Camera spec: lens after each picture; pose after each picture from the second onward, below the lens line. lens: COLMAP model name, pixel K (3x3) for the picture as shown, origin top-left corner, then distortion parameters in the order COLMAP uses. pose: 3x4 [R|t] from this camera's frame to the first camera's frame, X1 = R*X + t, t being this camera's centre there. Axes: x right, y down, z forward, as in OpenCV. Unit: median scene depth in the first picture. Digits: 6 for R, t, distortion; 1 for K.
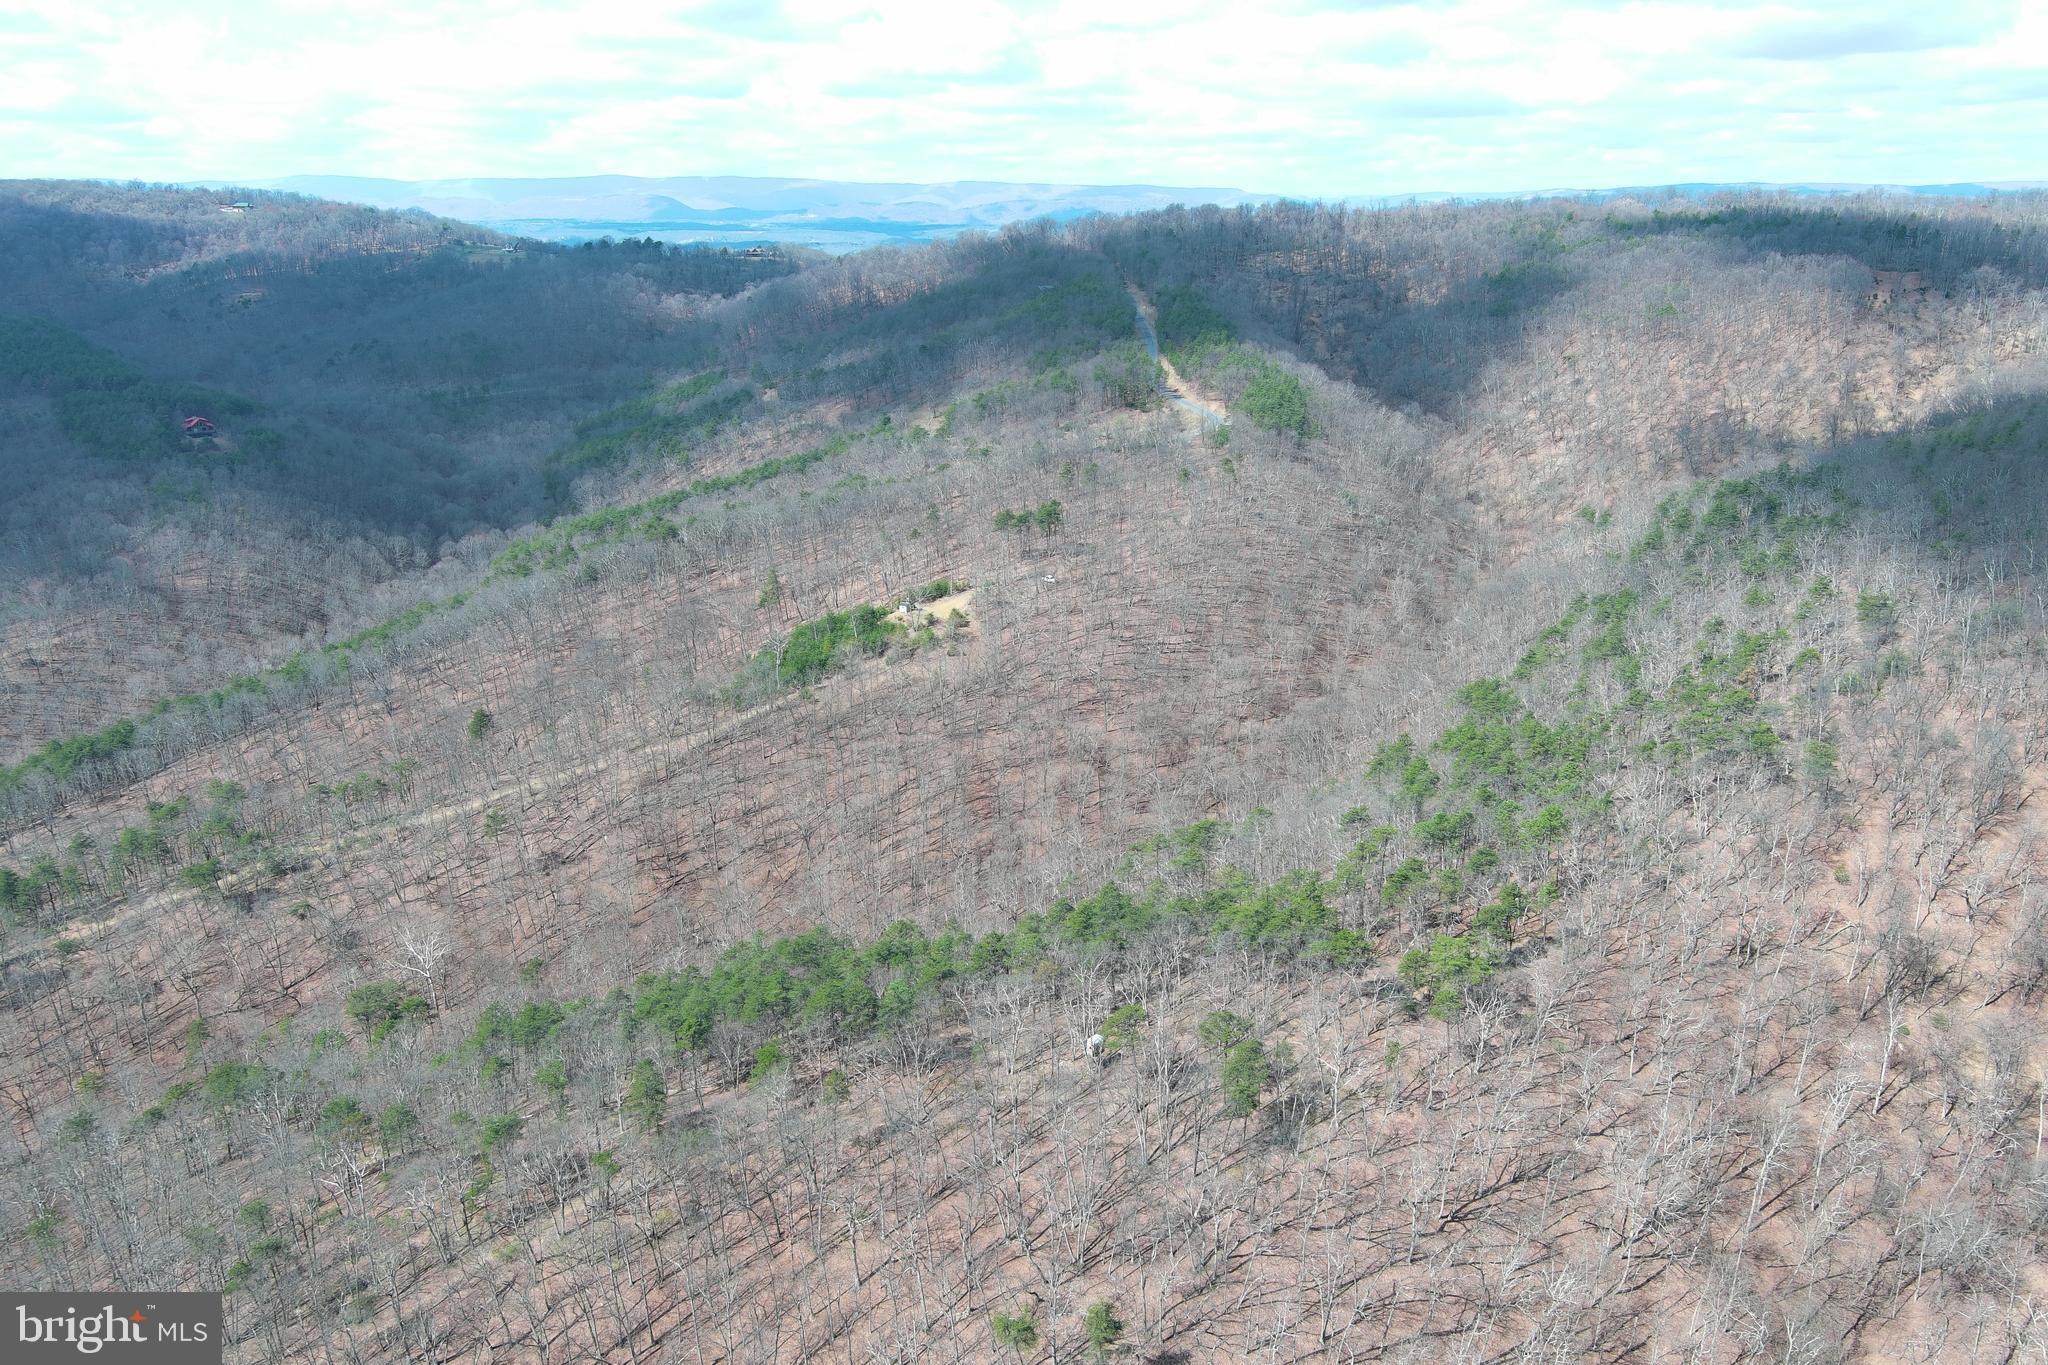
lens RADIAL K [[1589.1, 0, 1011.6], [0, 1589.1, 673.4], [0, 0, 1]] dist [0.013829, -0.020101]
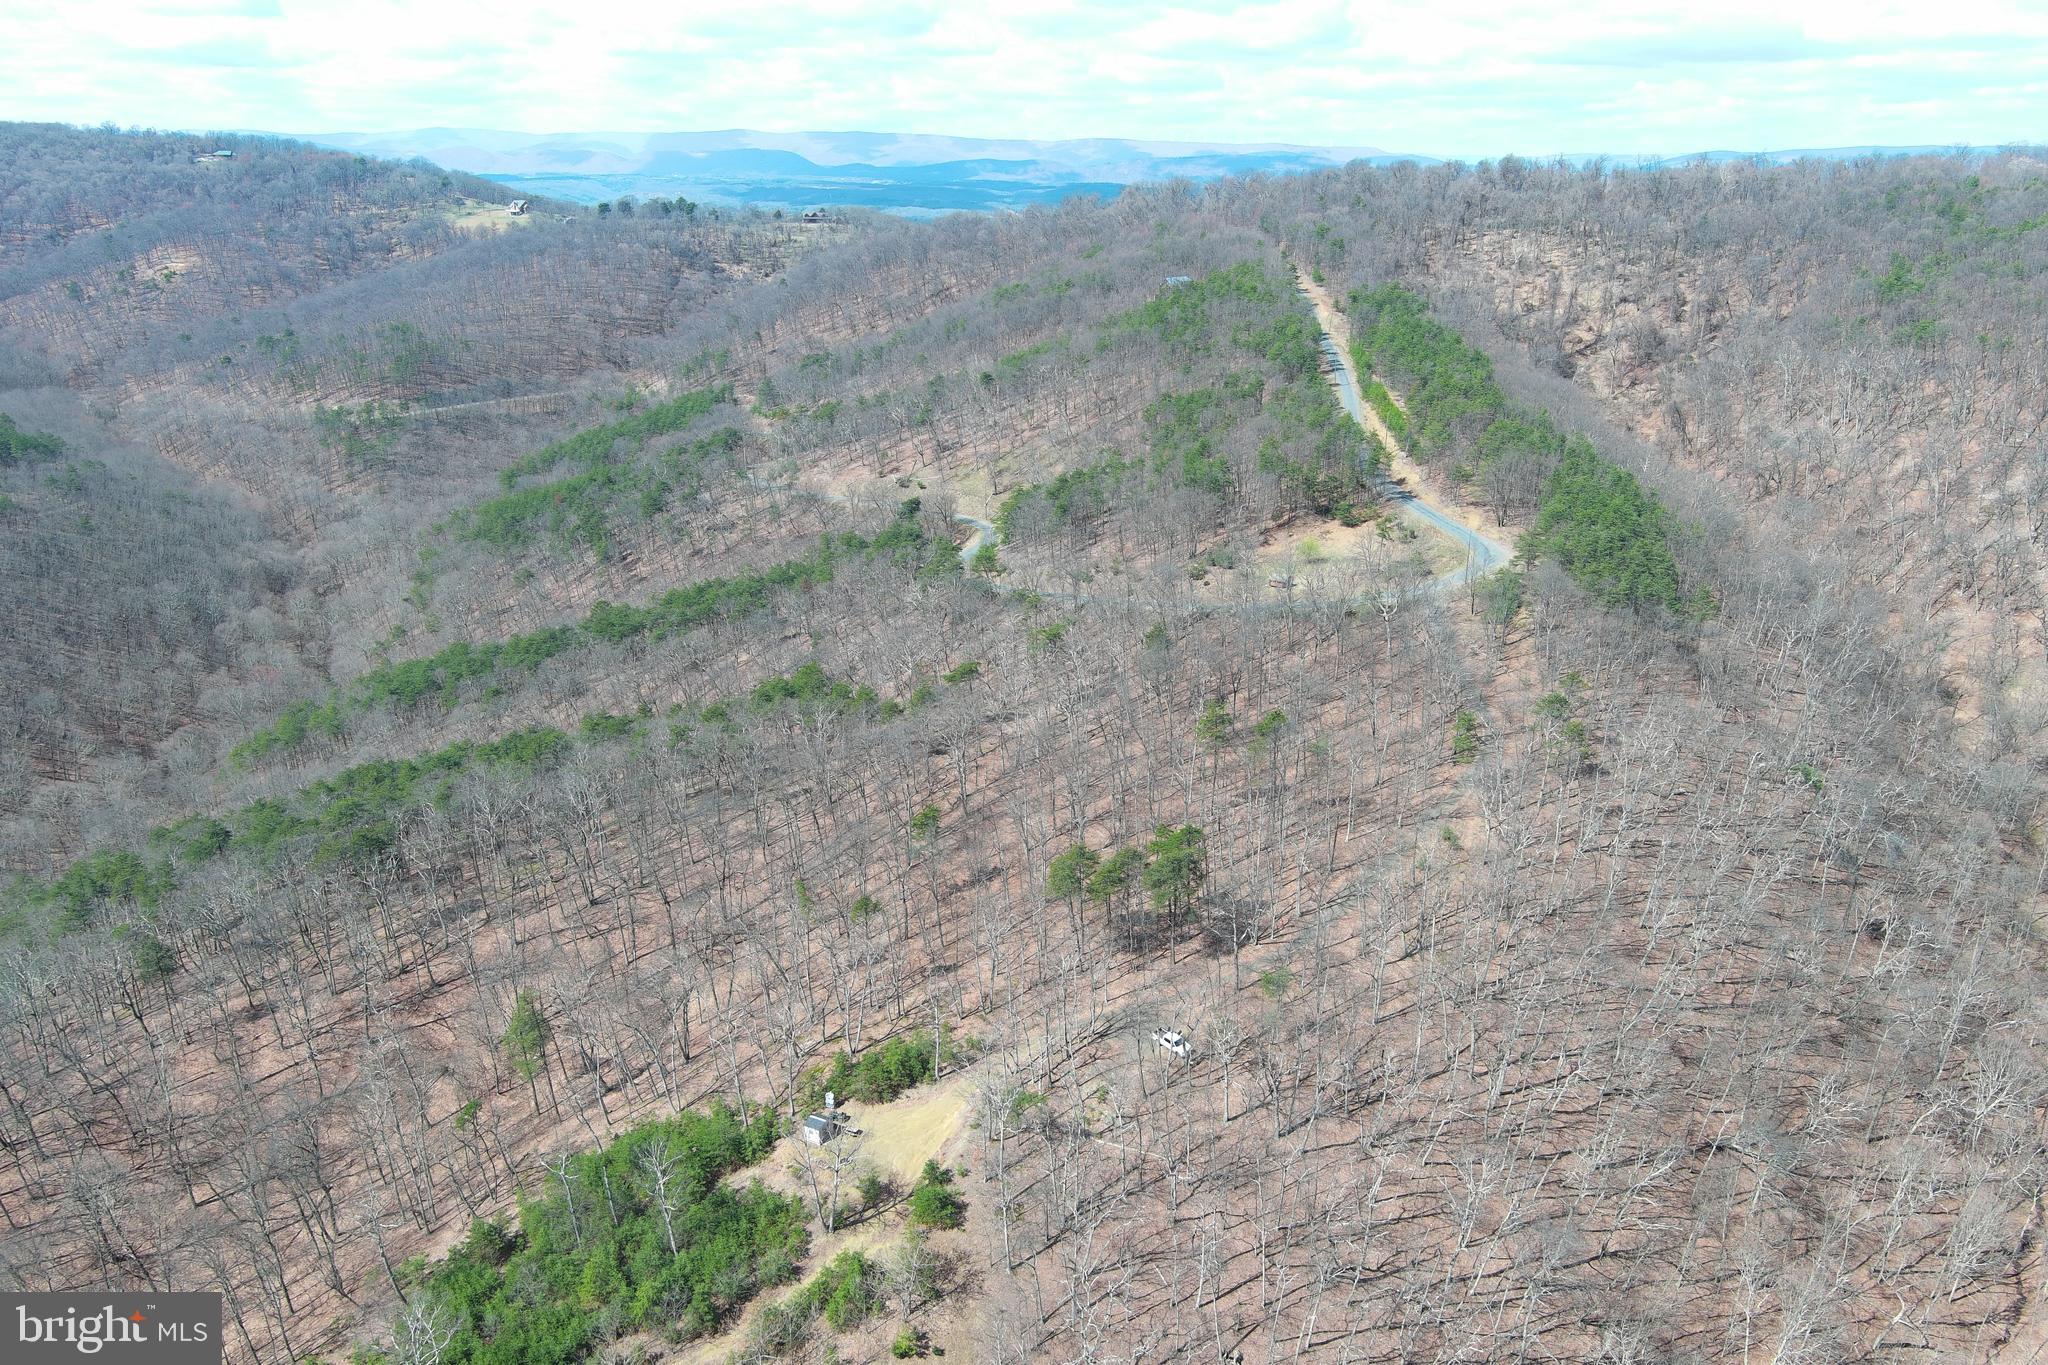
lens RADIAL K [[1589.1, 0, 1010.5], [0, 1589.1, 671.7], [0, 0, 1]] dist [0.013829, -0.020101]
pose [[0.996901, 0.031199, -0.072216, 0.008275], [-0.029527, 0.999273, 0.024102, -0.161984], [0.072916, -0.021895, 0.997098, 0.564149]]
